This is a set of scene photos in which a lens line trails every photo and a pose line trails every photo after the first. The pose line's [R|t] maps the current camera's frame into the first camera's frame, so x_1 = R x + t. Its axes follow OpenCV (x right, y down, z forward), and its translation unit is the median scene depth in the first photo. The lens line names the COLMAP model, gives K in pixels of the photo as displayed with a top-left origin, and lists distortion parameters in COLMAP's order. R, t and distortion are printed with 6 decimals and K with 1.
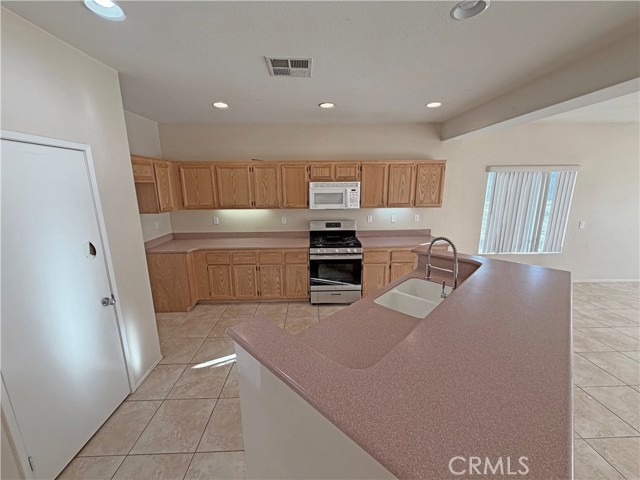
lens RADIAL K [[254.2, 0, 316.4], [0, 254.2, 236.9], [0, 0, 1]] dist [-0.000237, 0.000279]
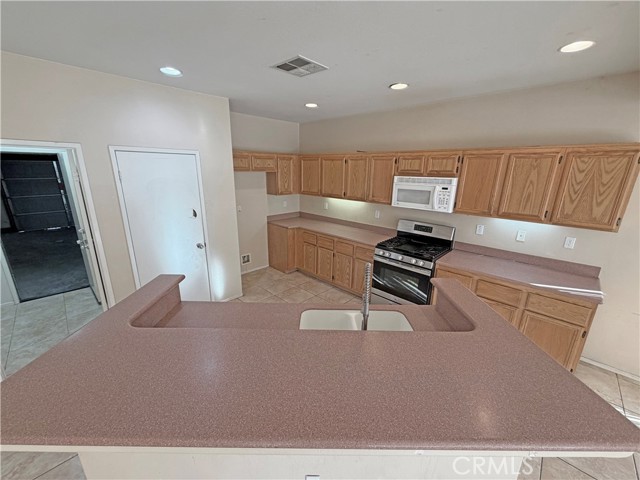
lens RADIAL K [[254.2, 0, 317.2], [0, 254.2, 238.7], [0, 0, 1]] dist [-0.000237, 0.000279]
pose [[0.698341, 0.209363, -0.684461, 0.437457], [-0.166046, 0.977564, 0.129604, -0.069694], [0.696238, 0.023144, 0.717437, 0.174251]]
